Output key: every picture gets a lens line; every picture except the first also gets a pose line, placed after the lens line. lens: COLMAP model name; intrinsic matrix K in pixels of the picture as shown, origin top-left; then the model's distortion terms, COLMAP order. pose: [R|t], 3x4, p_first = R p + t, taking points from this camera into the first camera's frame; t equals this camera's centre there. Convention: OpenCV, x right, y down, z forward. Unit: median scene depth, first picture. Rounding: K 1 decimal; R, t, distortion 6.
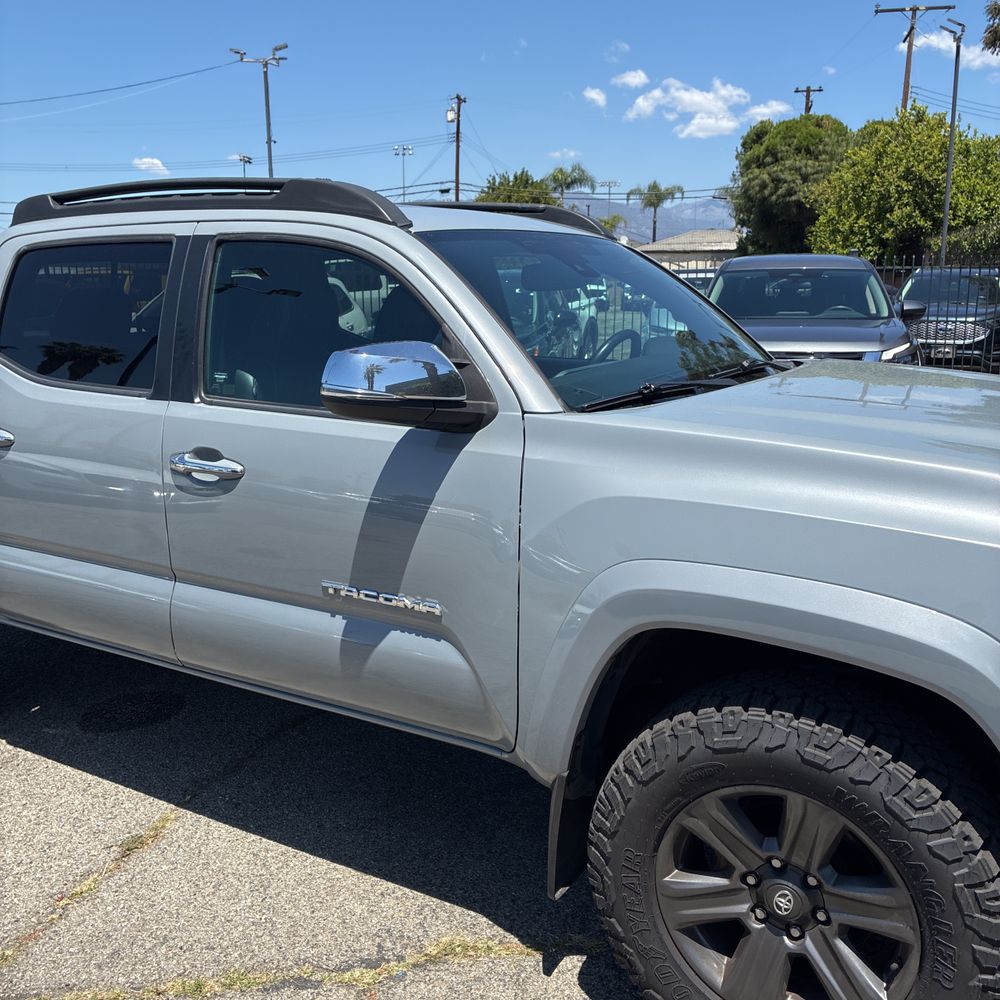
lens RADIAL K [[1030.2, 0, 500.0], [0, 1030.2, 500.0], [0, 0, 1]] dist [0.016805, 0.012816]
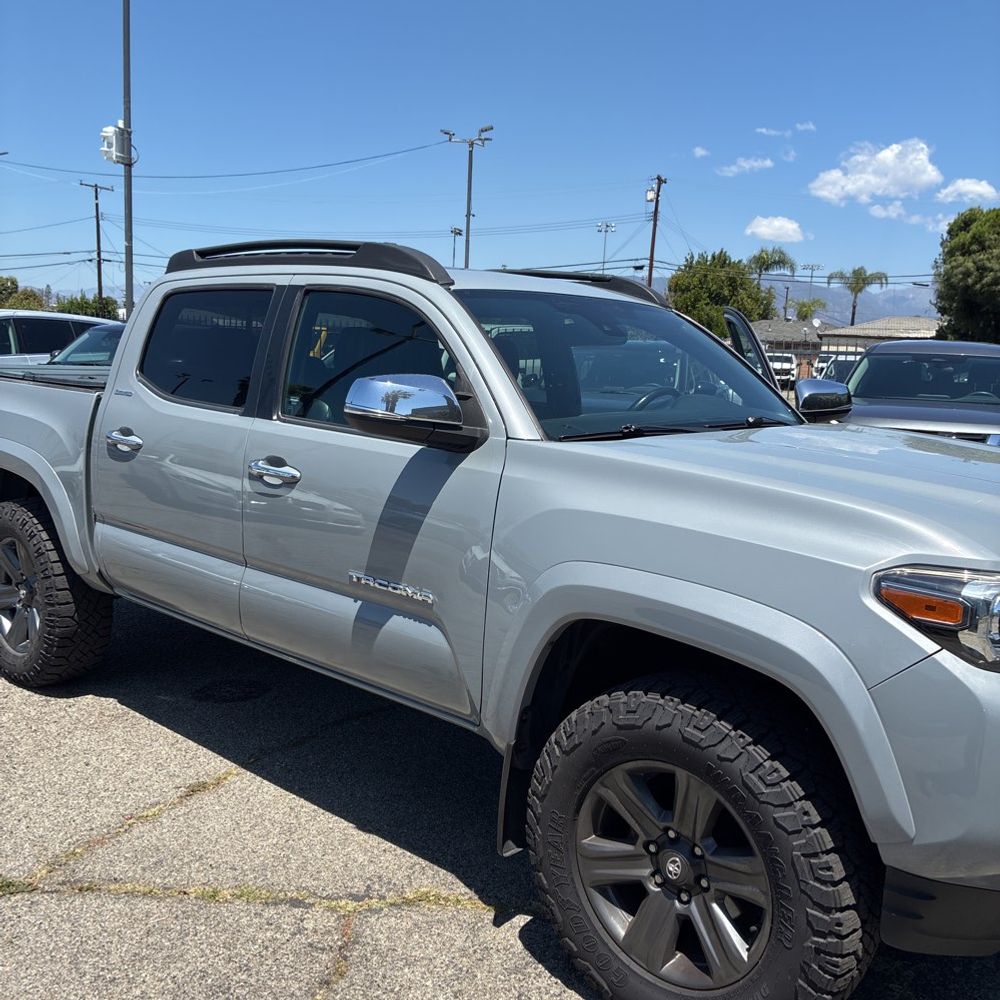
lens RADIAL K [[1026.8, 0, 508.4], [0, 1026.8, 511.4], [0, 0, 1]] dist [0.012212, 0.034001]
pose [[0.982704, 0.077898, -0.168003, 0.190224], [-0.087355, 0.994939, -0.049645, 0.048890], [0.163285, 0.063462, 0.984536, -0.141444]]
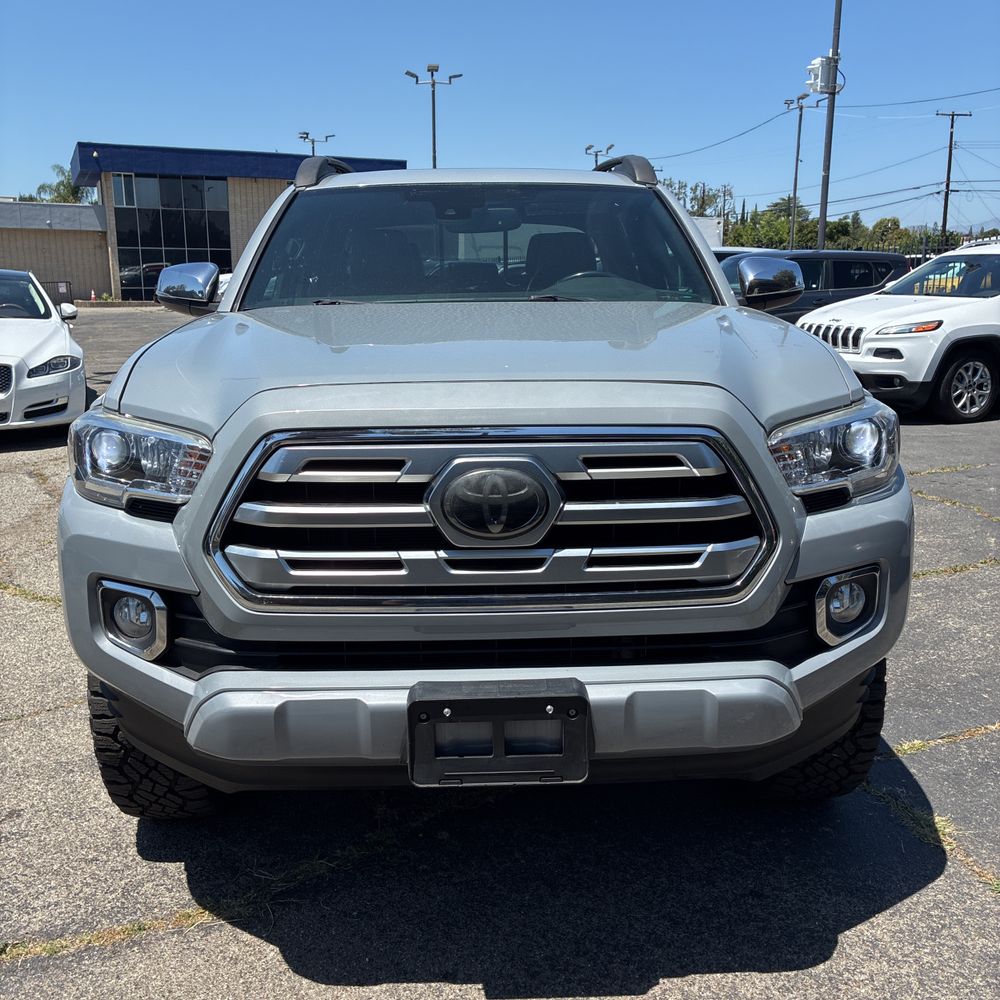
lens RADIAL K [[1027.8, 0, 485.5], [0, 1027.8, 500.7], [0, 0, 1]] dist [0.012204, 0.036228]
pose [[0.543221, 0.189732, -0.817871, 1.219618], [-0.175886, 0.978233, 0.110112, -0.043022], [0.820960, 0.084037, 0.564768, 0.428292]]
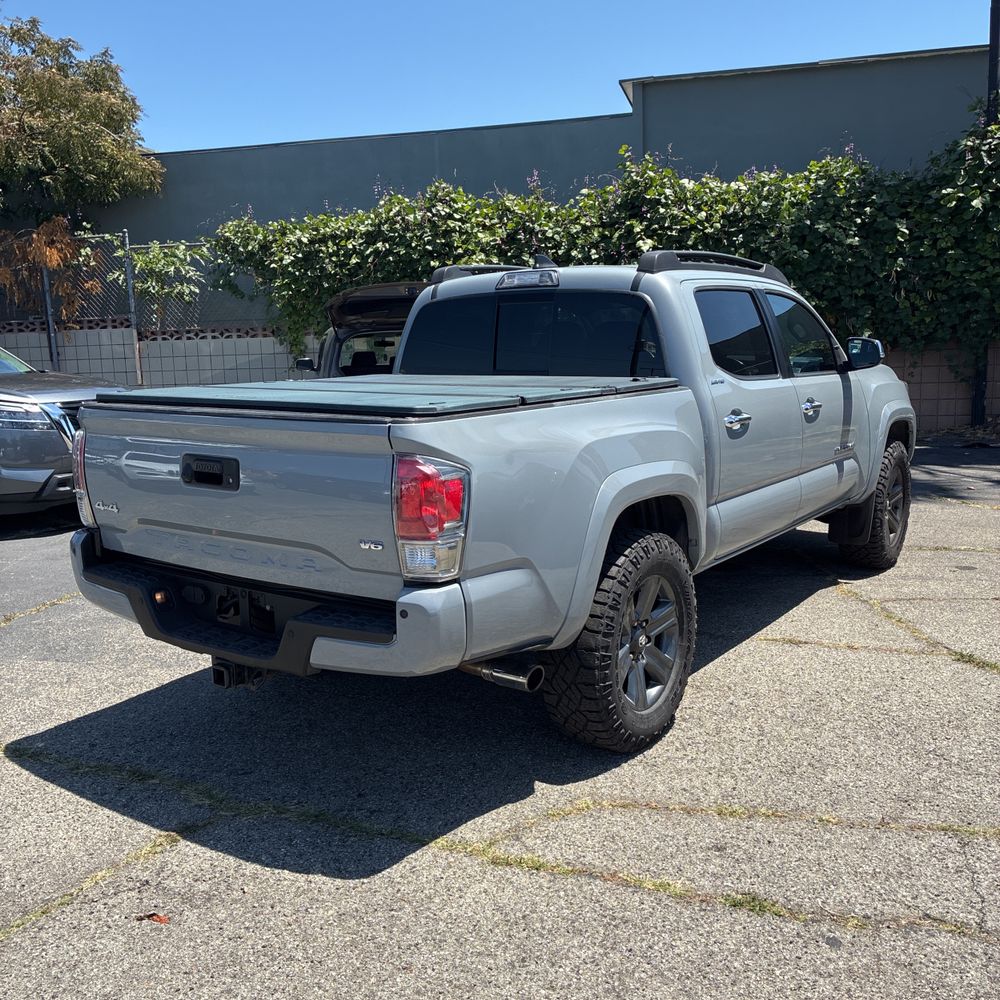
lens RADIAL K [[1021.7, 0, 502.7], [0, 1021.7, 517.6], [0, 0, 1]] dist [0.013473, 0.022177]
pose [[0.067753, -0.175449, 0.982154, -2.232511], [0.228922, 0.960887, 0.155858, -0.263562], [-0.971084, 0.214277, 0.105267, 1.383291]]
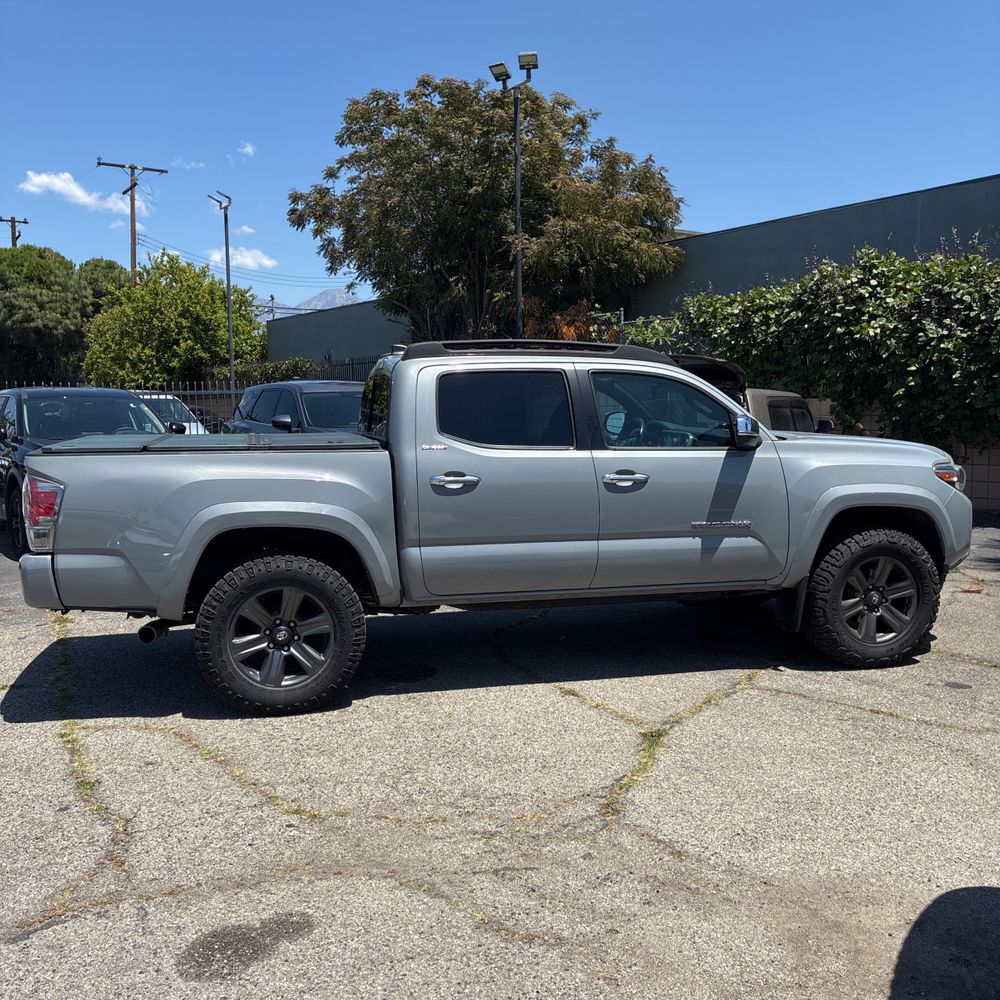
lens RADIAL K [[1026.8, 0, 508.4], [0, 1026.8, 511.4], [0, 0, 1]] dist [0.012212, 0.034001]
pose [[0.701882, -0.075557, 0.708274, -1.888826], [0.150895, 0.987562, -0.044183, 0.086802], [-0.696126, 0.137887, 0.704553, -0.278952]]
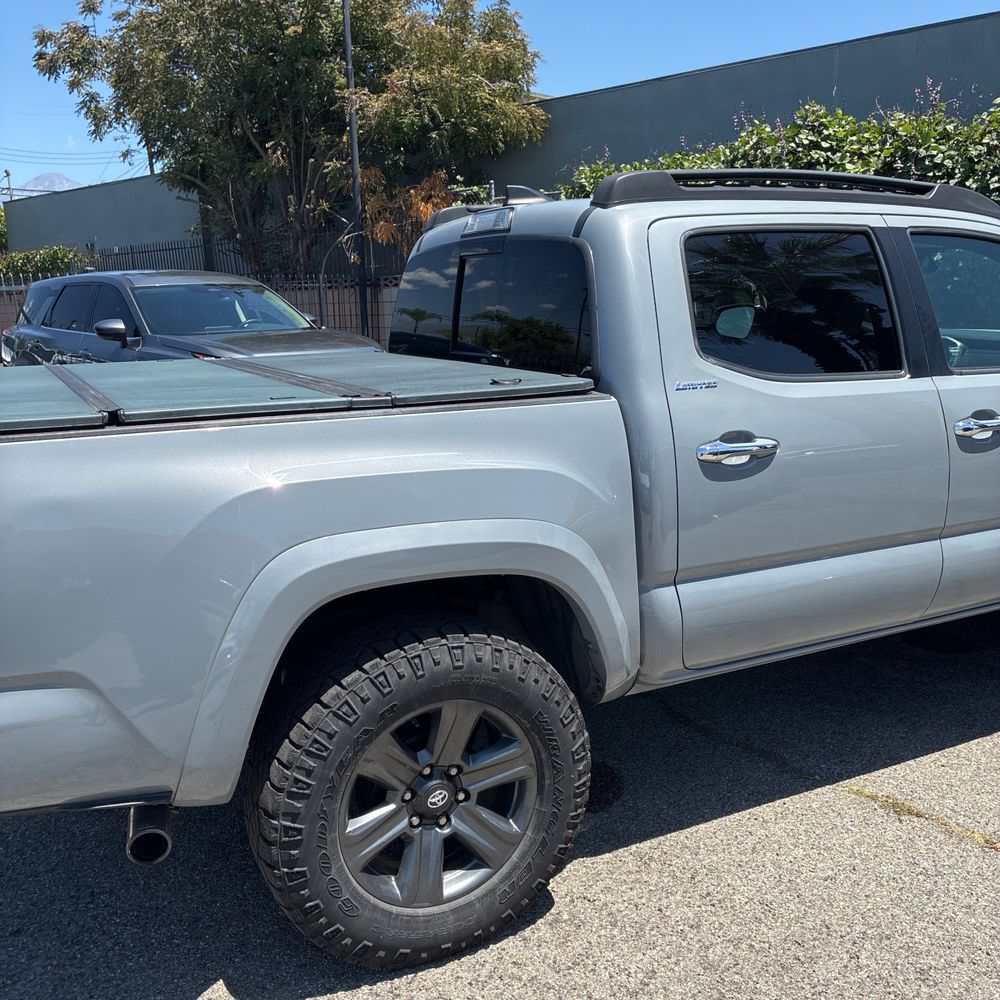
lens RADIAL K [[1019.1, 0, 498.5], [0, 1019.1, 513.3], [0, 0, 1]] dist [0.012214, 0.025241]
pose [[0.520650, -0.187648, 0.832894, -1.524551], [0.196226, 0.975733, 0.097167, -0.153854], [-0.830915, 0.112846, 0.544837, 0.822188]]
